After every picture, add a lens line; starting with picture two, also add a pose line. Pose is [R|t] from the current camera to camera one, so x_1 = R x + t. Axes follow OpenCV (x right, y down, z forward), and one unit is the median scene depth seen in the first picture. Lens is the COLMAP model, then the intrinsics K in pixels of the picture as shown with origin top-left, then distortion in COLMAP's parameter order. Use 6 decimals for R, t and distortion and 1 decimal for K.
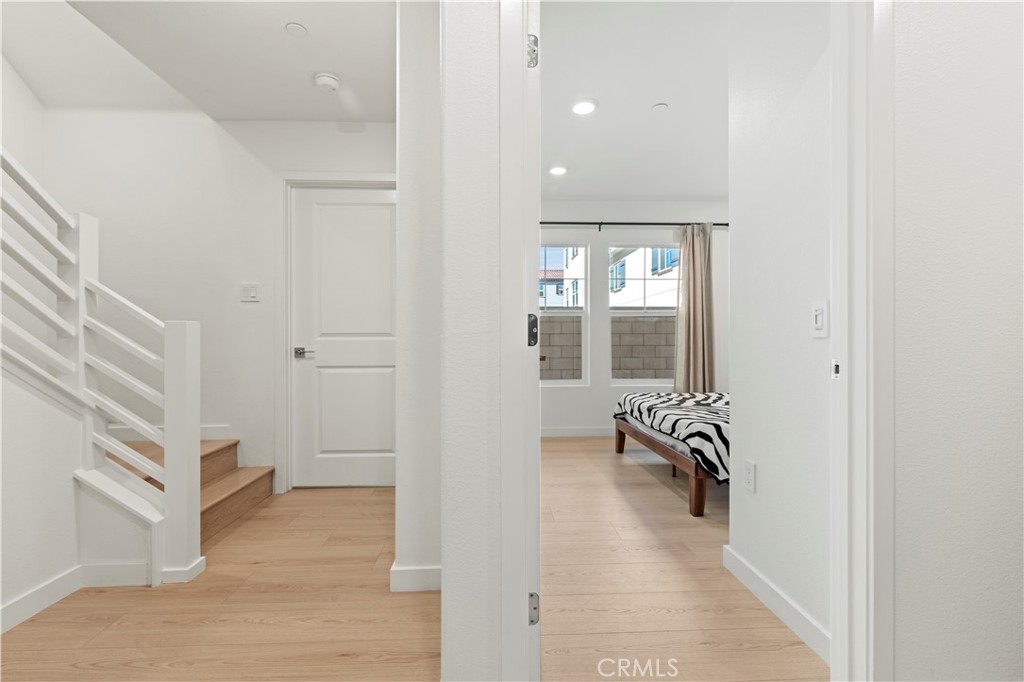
lens RADIAL K [[462.3, 0, 513.9], [0, 462.3, 342.0], [0, 0, 1]] dist [0.005188, -0.000036]
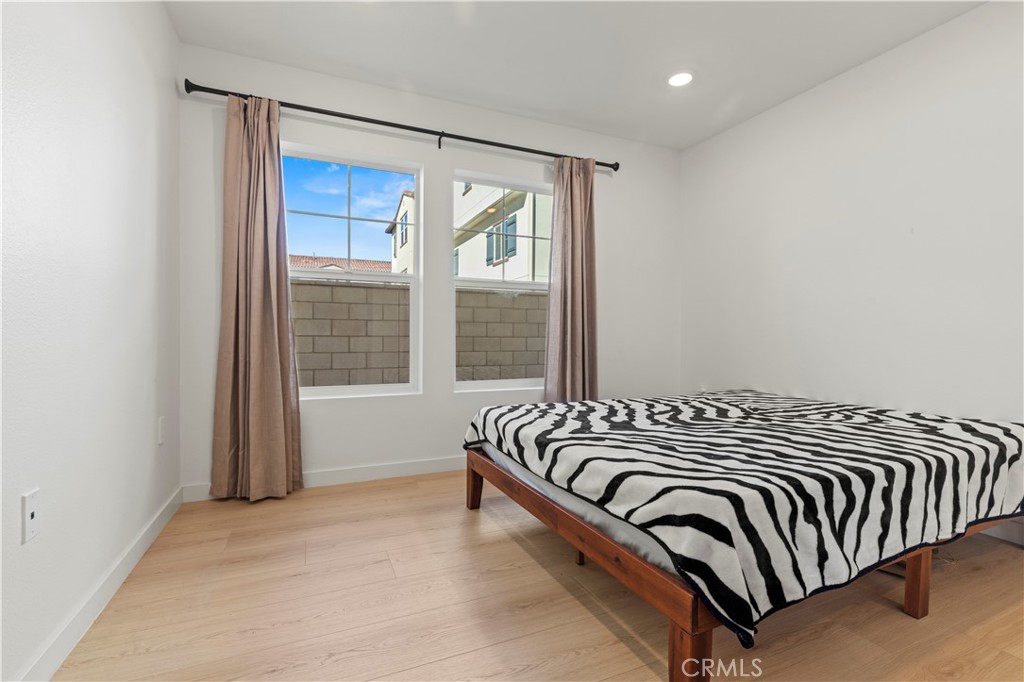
lens RADIAL K [[462.3, 0, 512.2], [0, 462.3, 342.0], [0, 0, 1]] dist [0.005188, -0.000036]
pose [[0.935091, 0.007760, 0.354322, 0.067106], [-0.009876, 0.999943, 0.004164, 0.026629], [-0.354269, -0.007393, 0.935114, 0.445589]]
